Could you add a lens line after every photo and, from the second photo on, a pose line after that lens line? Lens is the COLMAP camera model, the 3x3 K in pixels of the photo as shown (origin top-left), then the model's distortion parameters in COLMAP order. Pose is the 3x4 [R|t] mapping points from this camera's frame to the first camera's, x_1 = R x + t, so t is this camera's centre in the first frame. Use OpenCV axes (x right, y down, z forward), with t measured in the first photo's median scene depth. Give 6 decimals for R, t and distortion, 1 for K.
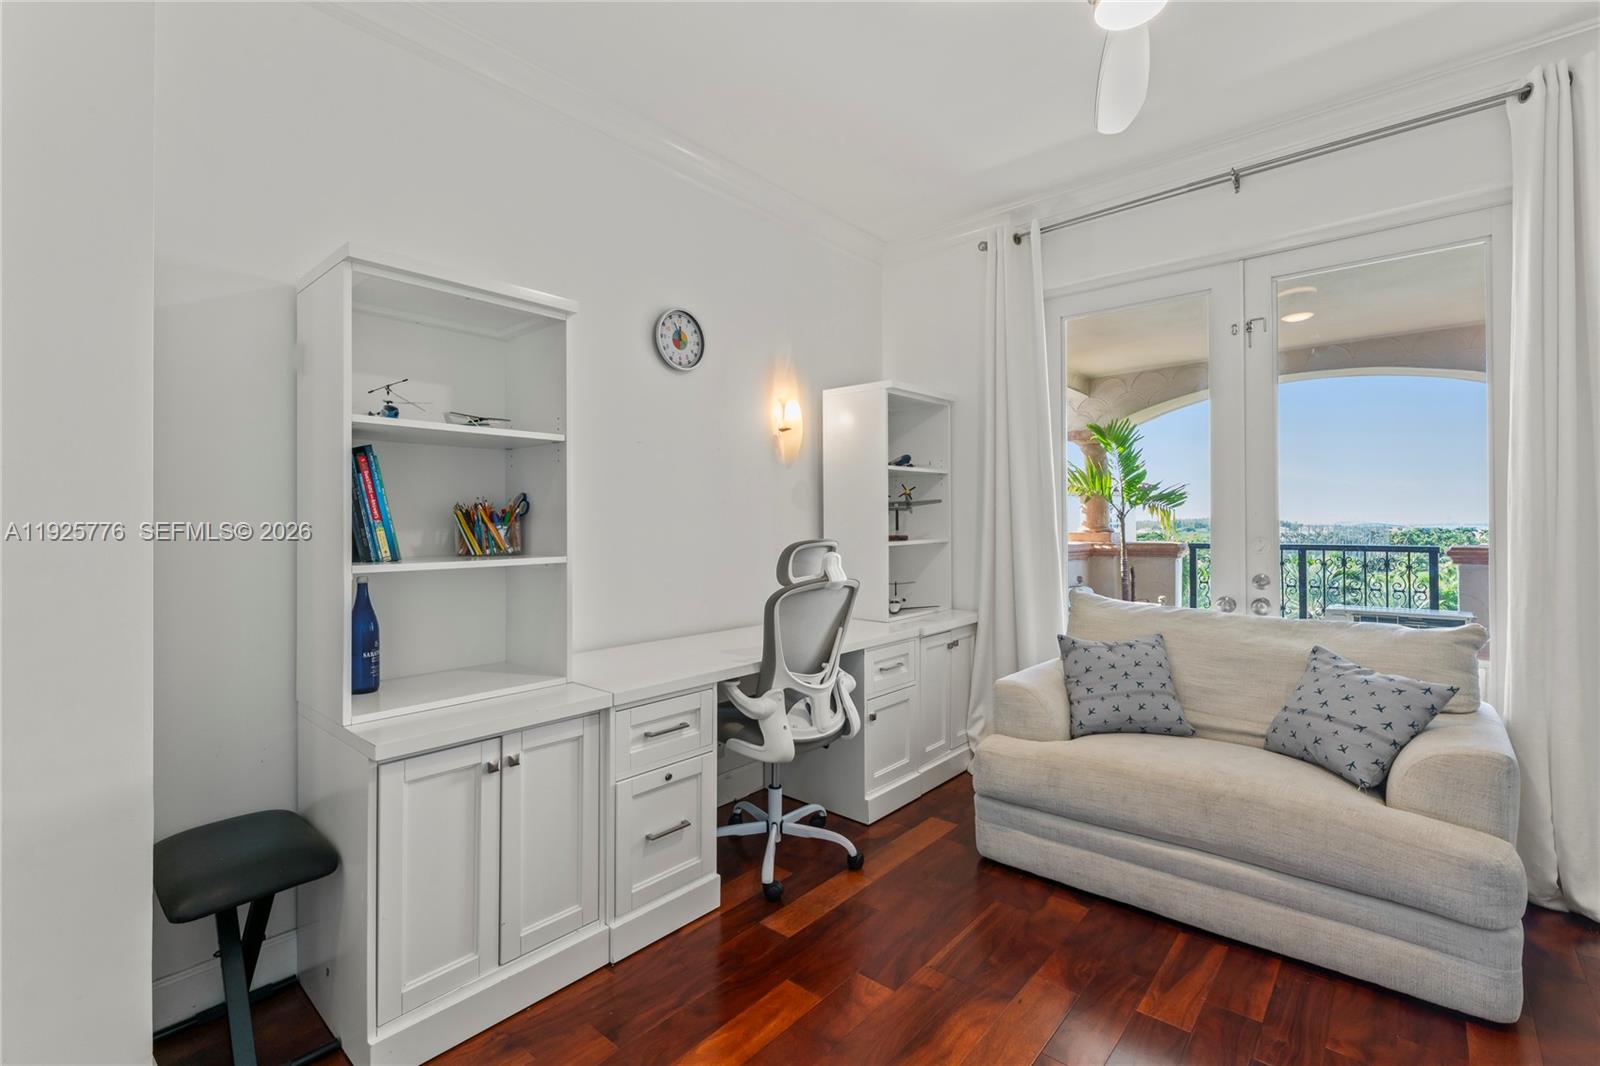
lens RADIAL K [[704.9, 0, 796.6], [0, 704.9, 521.2], [0, 0, 1]] dist [0.001517, 0.000222]
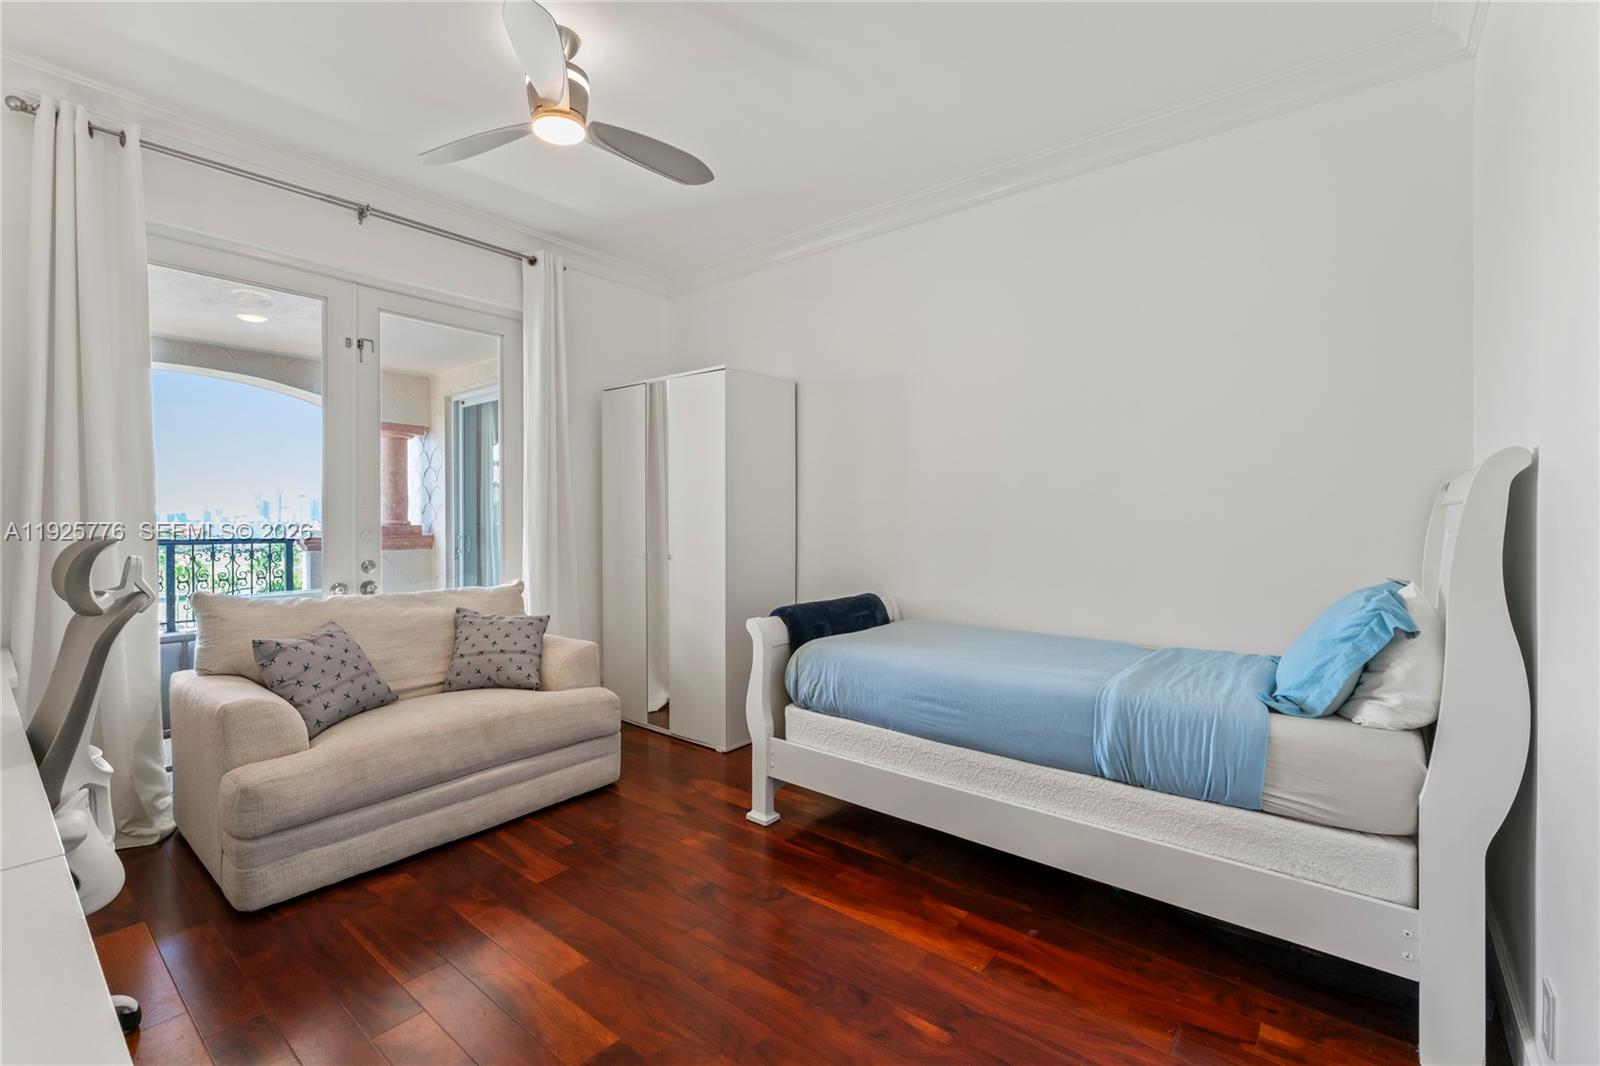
lens RADIAL K [[704.9, 0, 760.3], [0, 704.9, 523.7], [0, 0, 1]] dist [0.001517, 0.000222]
pose [[0.002368, -0.004263, 0.999988, -0.625543], [-0.003050, 0.999986, 0.004270, 0.010498], [-0.999993, -0.003060, 0.002355, 0.436311]]
